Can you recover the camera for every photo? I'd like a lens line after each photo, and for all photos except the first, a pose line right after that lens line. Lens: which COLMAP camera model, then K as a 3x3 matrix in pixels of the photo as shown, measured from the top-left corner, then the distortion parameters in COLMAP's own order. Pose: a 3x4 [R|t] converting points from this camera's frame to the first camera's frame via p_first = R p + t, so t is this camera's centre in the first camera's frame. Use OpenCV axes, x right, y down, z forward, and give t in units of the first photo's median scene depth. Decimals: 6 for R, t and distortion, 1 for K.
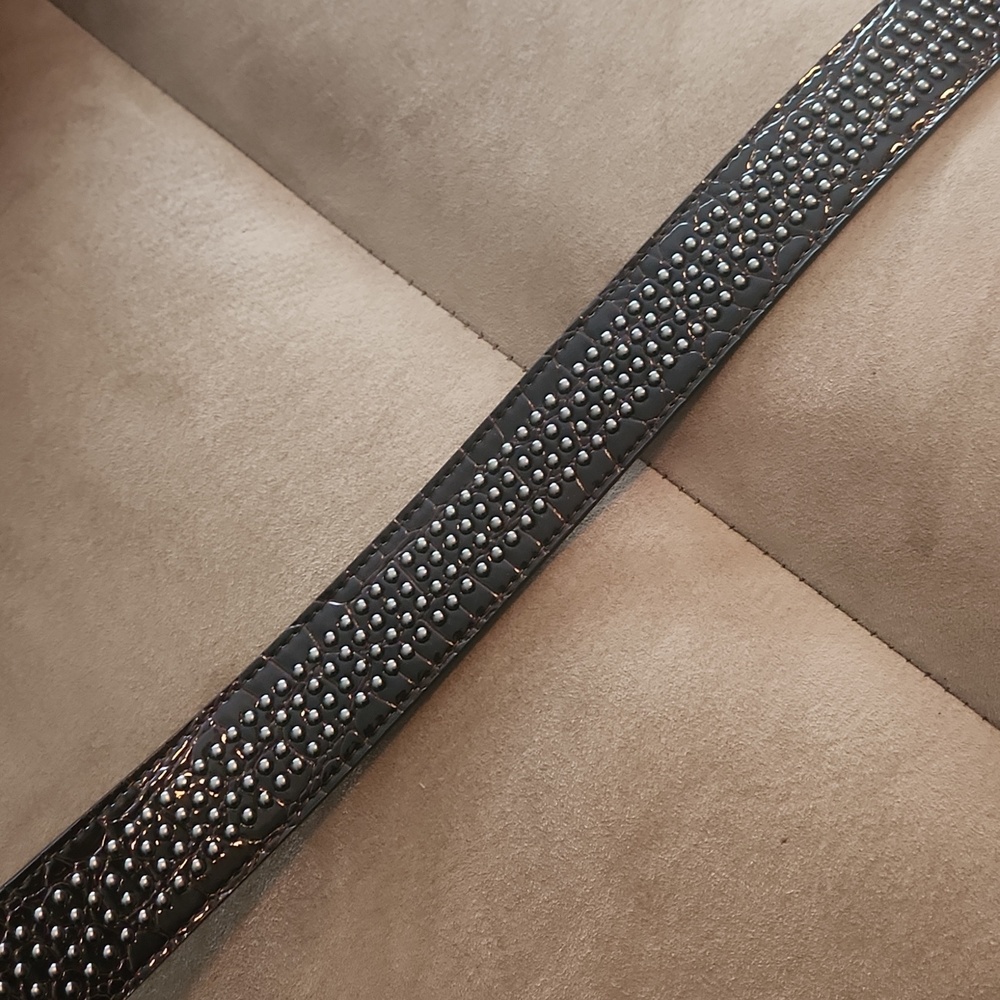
lens RADIAL K [[1574.4, 0, 500.0], [0, 1574.4, 500.0], [0, 0, 1]] dist [0.058244, -0.123876]
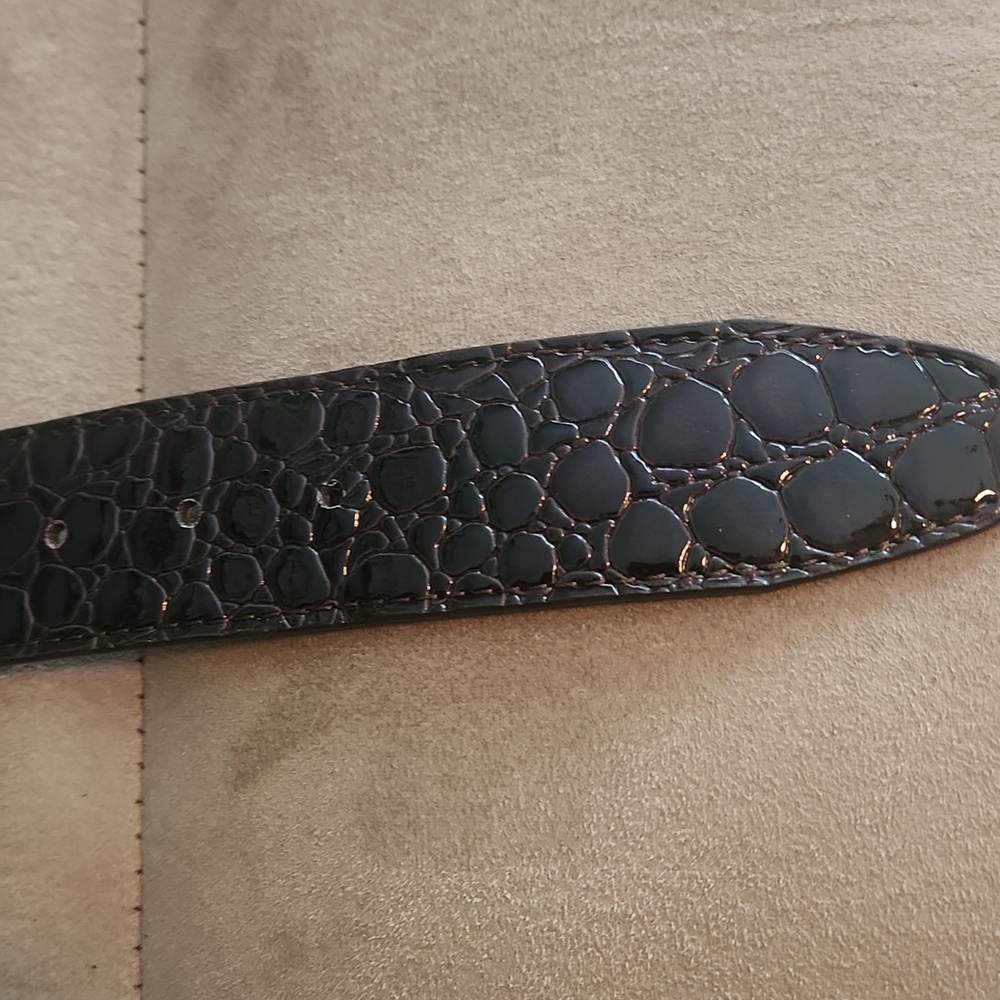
lens RADIAL K [[1574.4, 0, 500.0], [0, 1574.4, 500.0], [0, 0, 1]] dist [0.058244, -0.123876]
pose [[0.712760, 0.685351, -0.149220, 0.334674], [-0.609265, 0.710359, 0.352402, -0.295241], [0.347519, -0.160263, 0.923876, 0.468757]]
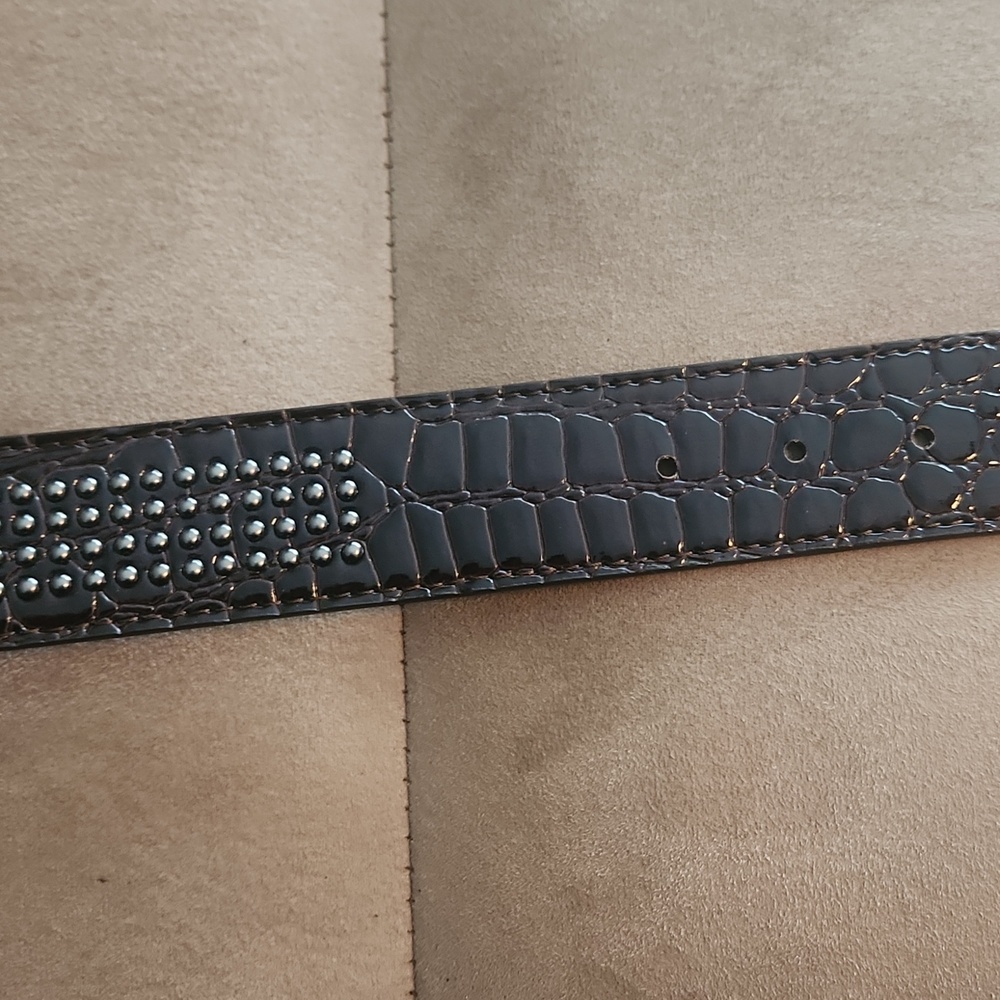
lens RADIAL K [[1574.4, 0, 500.0], [0, 1574.4, 500.0], [0, 0, 1]] dist [0.058244, -0.123876]
pose [[0.685371, 0.727841, 0.022661, 0.145613], [-0.715415, 0.667212, 0.207387, -0.184471], [0.135826, -0.158349, 0.977996, 0.277507]]
